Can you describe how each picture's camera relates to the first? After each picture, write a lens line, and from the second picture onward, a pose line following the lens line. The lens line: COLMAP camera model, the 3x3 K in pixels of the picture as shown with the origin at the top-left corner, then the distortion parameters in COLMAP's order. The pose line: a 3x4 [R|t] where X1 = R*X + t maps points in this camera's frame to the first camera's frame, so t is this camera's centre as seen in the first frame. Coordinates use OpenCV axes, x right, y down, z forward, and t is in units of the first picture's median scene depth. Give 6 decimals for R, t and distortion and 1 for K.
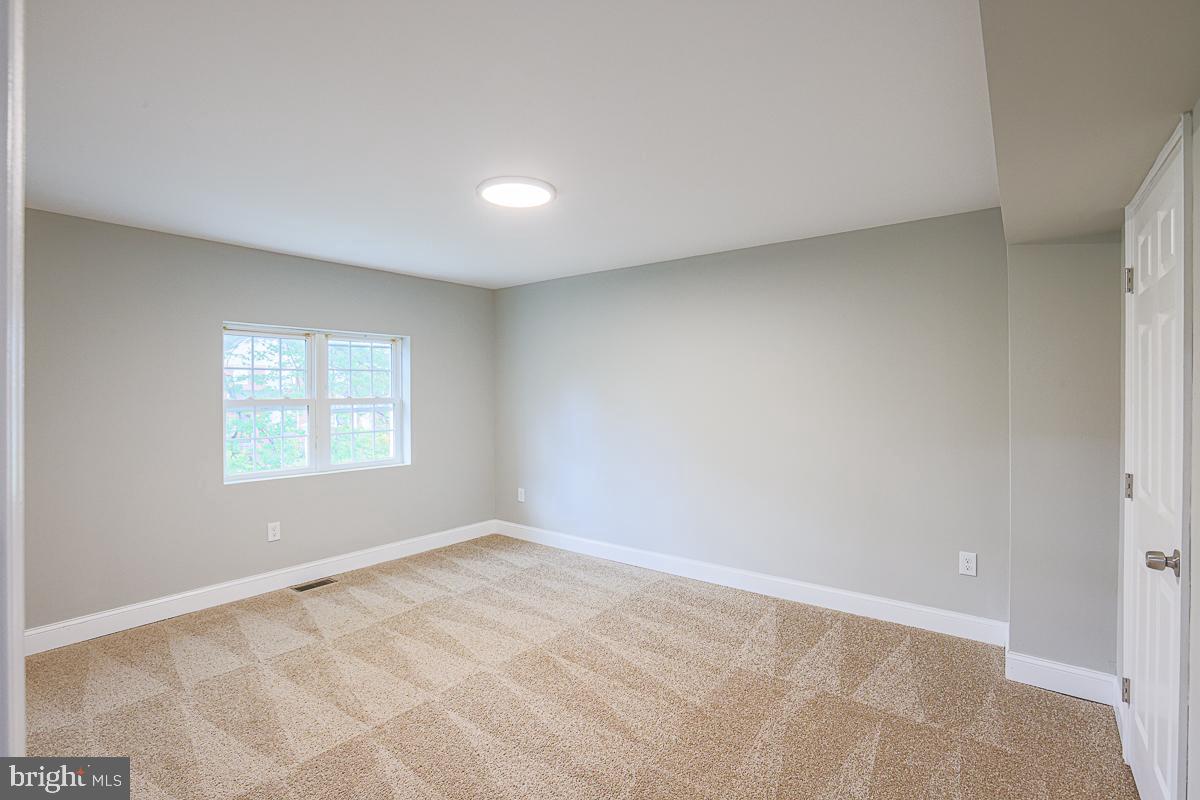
lens RADIAL K [[565.5, 0, 600.0], [0, 565.5, 400.0], [0, 0, 1]] dist [-0.054996, 0.021743]
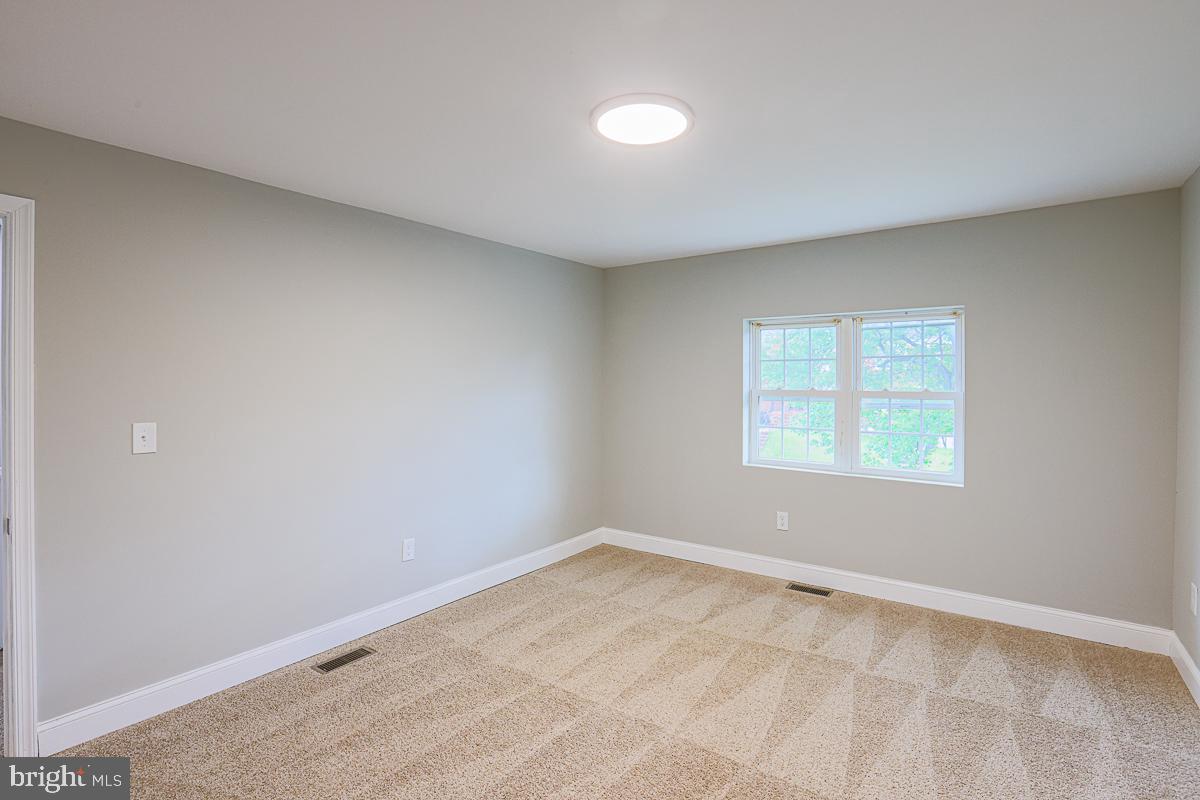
lens RADIAL K [[565.5, 0, 600.0], [0, 565.5, 400.0], [0, 0, 1]] dist [-0.054996, 0.021743]
pose [[0.019100, 0.034387, -0.999226, 0.390252], [-0.018814, 0.999244, 0.034028, -0.010912], [0.999641, 0.018149, 0.019733, 0.596530]]
